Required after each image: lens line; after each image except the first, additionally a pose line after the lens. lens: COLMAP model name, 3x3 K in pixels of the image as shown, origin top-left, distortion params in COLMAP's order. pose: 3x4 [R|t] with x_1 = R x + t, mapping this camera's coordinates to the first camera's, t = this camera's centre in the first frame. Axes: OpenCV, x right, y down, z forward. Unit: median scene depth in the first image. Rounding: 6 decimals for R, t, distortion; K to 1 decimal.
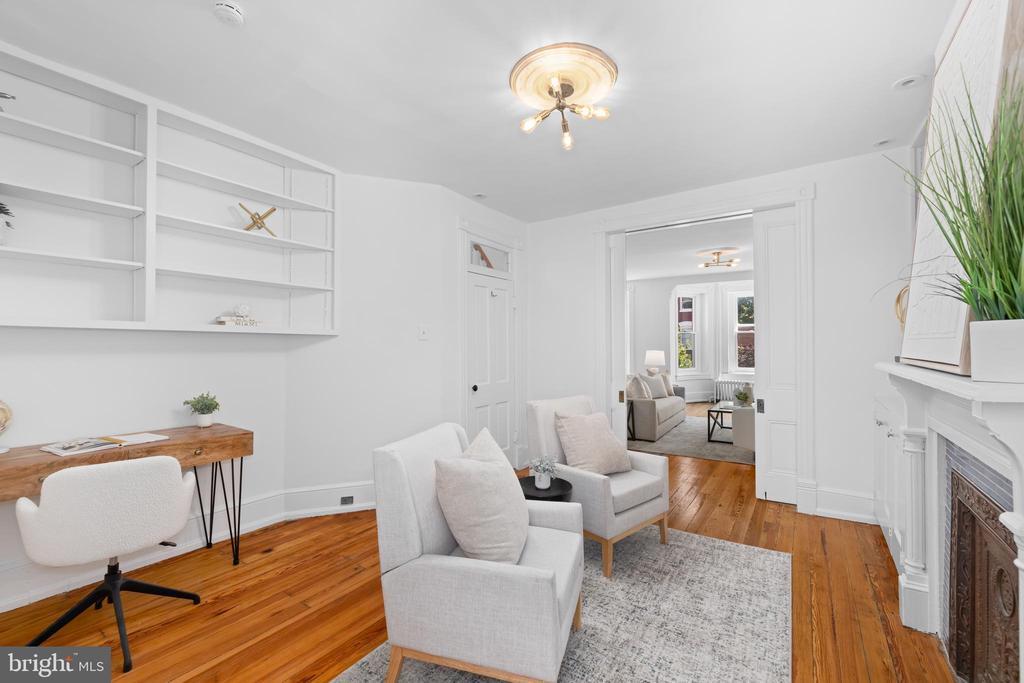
lens RADIAL K [[429.1, 0, 516.2], [0, 429.1, 342.1], [0, 0, 1]] dist [-0.000481, 0.000206]
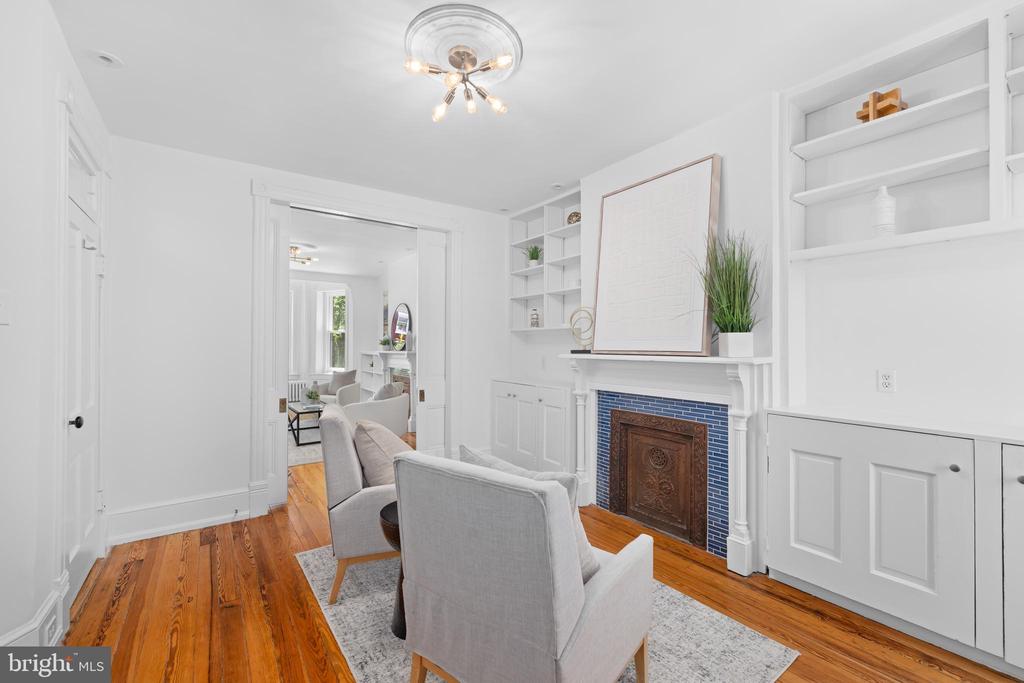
lens RADIAL K [[430.4, 0, 514.7], [0, 430.4, 342.5], [0, 0, 1]] dist [-0.003920, -0.000073]
pose [[0.350866, 0.008898, 0.936383, -0.252685], [-0.007118, 0.999951, -0.006835, 0.006620], [-0.936398, -0.004267, 0.350913, 0.205082]]
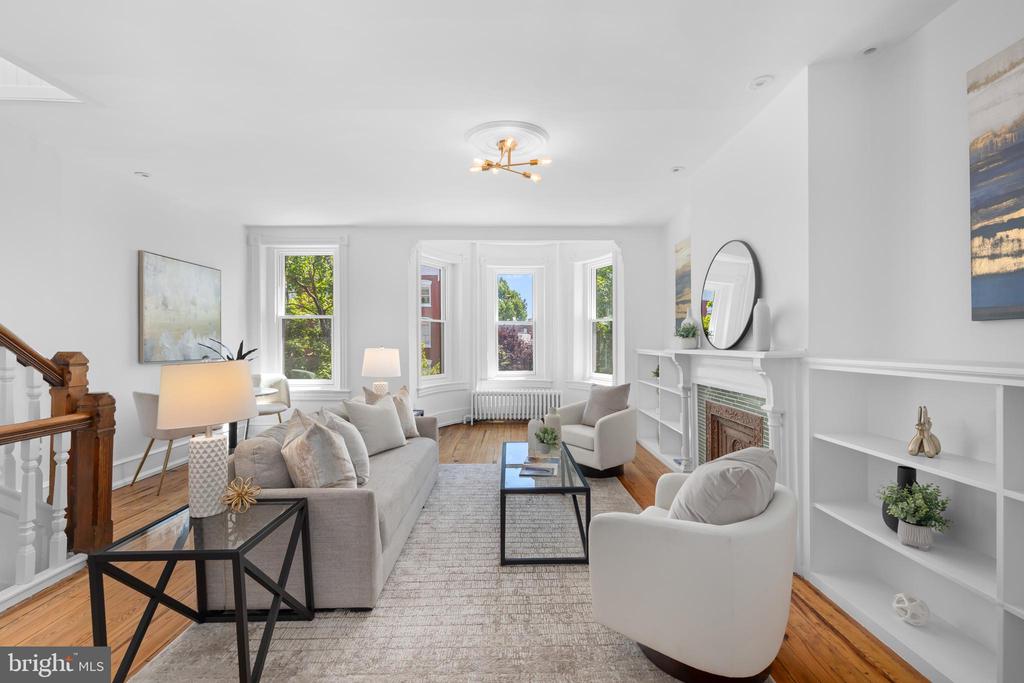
lens RADIAL K [[429.1, 0, 516.2], [0, 429.1, 342.1], [0, 0, 1]] dist [-0.000481, 0.000206]
pose [[0.827203, -0.001736, 0.561901, 0.207985], [-0.000301, 0.999994, 0.003532, 0.012037], [-0.561904, -0.003091, 0.827197, 0.598187]]
